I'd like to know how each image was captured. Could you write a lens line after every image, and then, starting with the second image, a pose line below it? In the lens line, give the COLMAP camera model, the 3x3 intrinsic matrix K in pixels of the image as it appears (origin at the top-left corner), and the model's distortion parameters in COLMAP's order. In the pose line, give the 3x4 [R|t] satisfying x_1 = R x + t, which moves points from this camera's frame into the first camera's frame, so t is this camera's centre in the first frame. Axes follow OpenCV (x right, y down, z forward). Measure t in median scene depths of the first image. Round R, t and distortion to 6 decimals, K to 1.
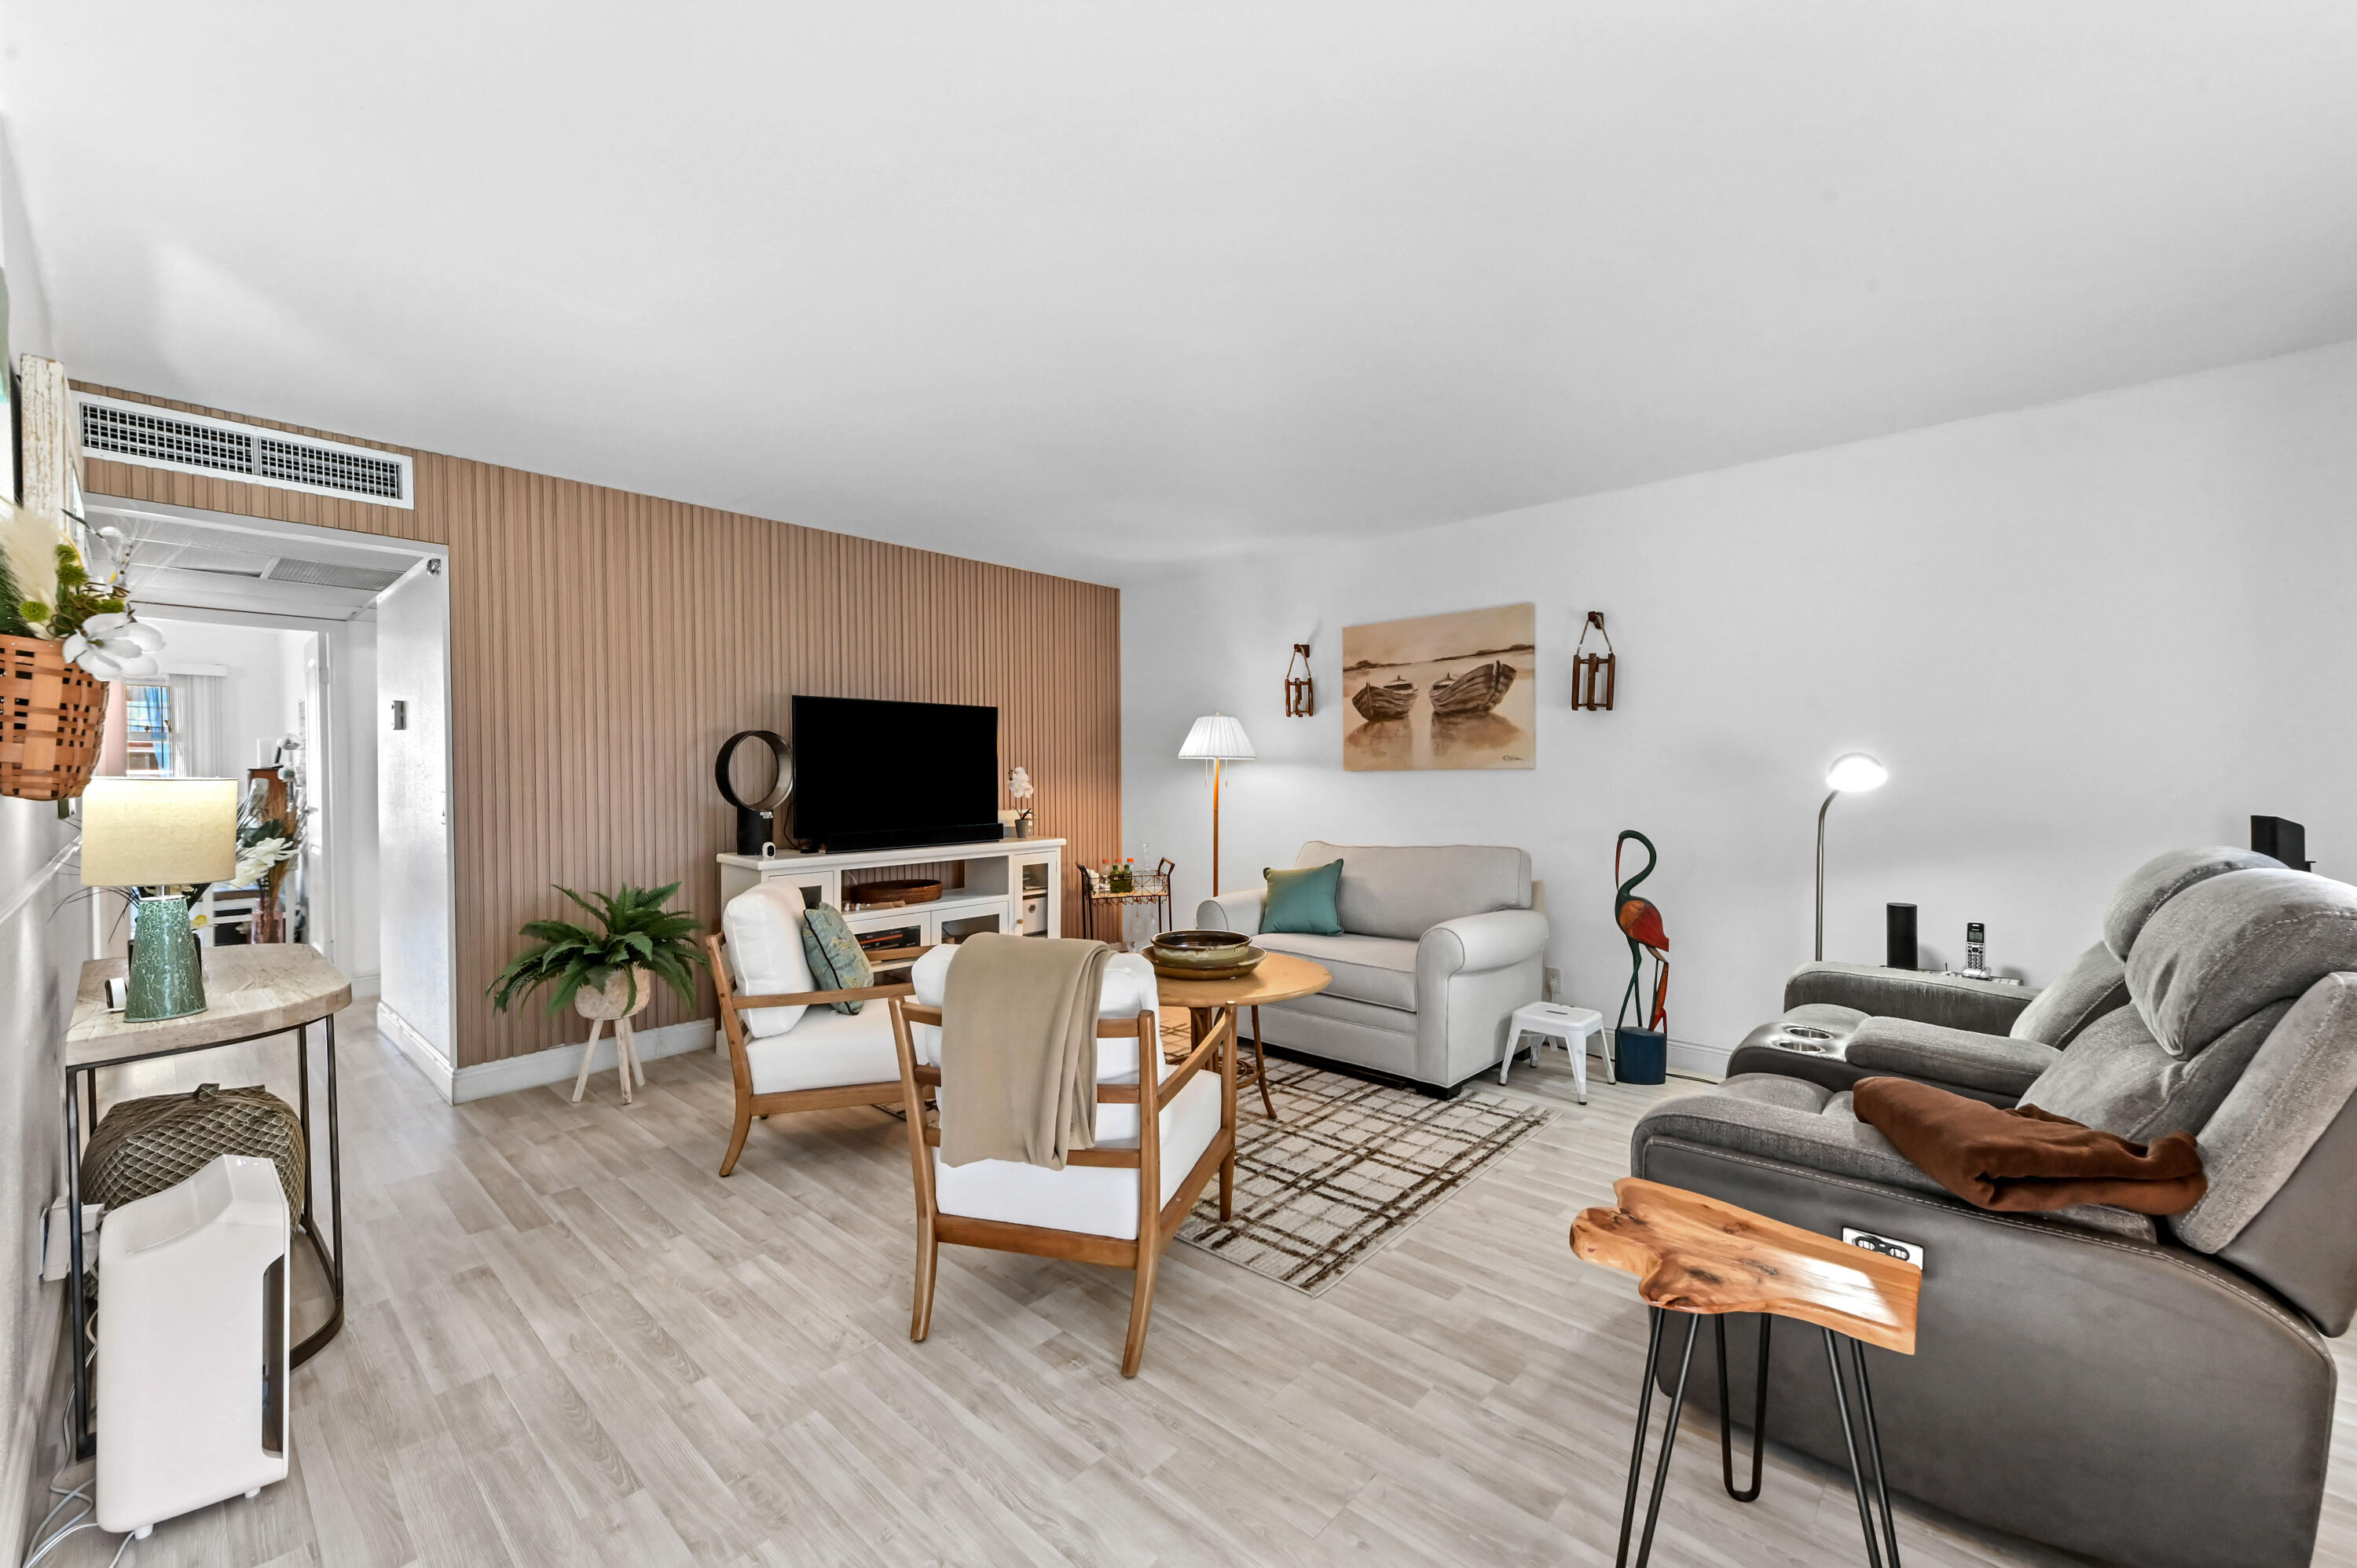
lens RADIAL K [[931.7, 0, 1174.9], [0, 931.7, 798.5], [0, 0, 1]] dist [0.001722, 0.000169]
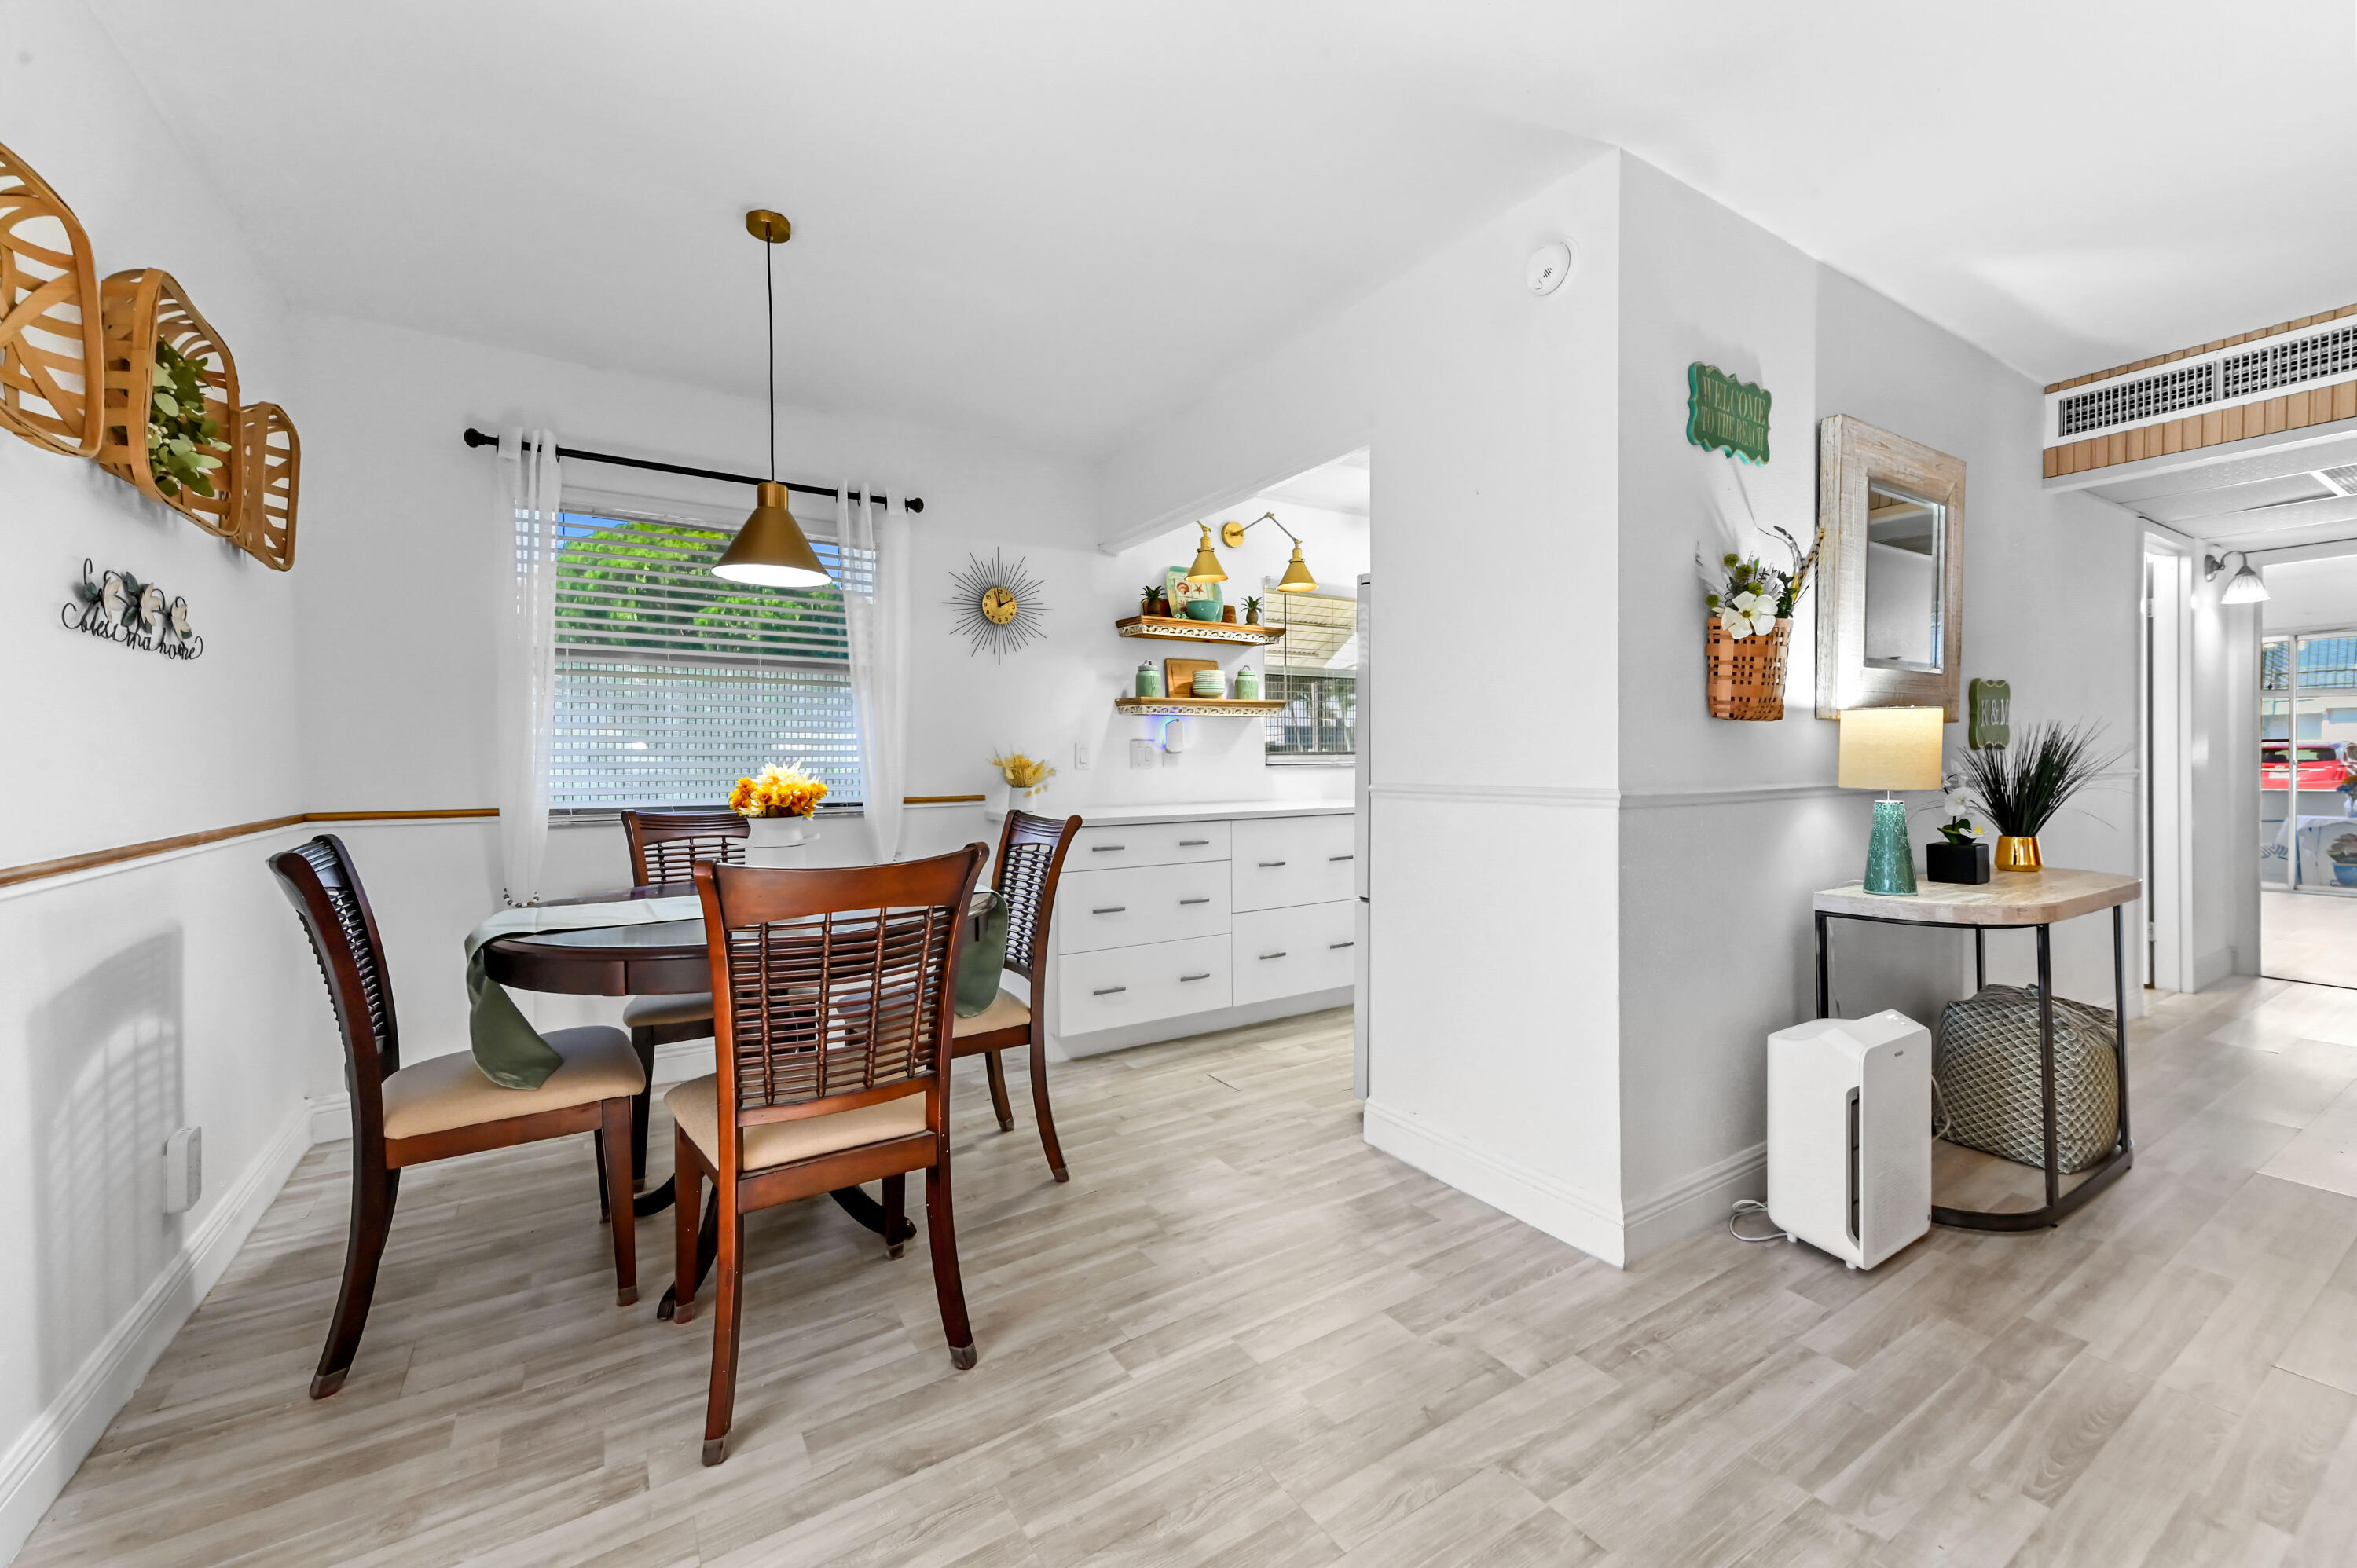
lens RADIAL K [[931.7, 0, 1180.8], [0, 931.7, 761.5], [0, 0, 1]] dist [0.001722, 0.000169]
pose [[-0.284292, 0.008055, -0.958704, 0.432075], [-0.013219, 0.999837, 0.012321, 0.050535], [0.958647, 0.016175, -0.284139, 0.431015]]
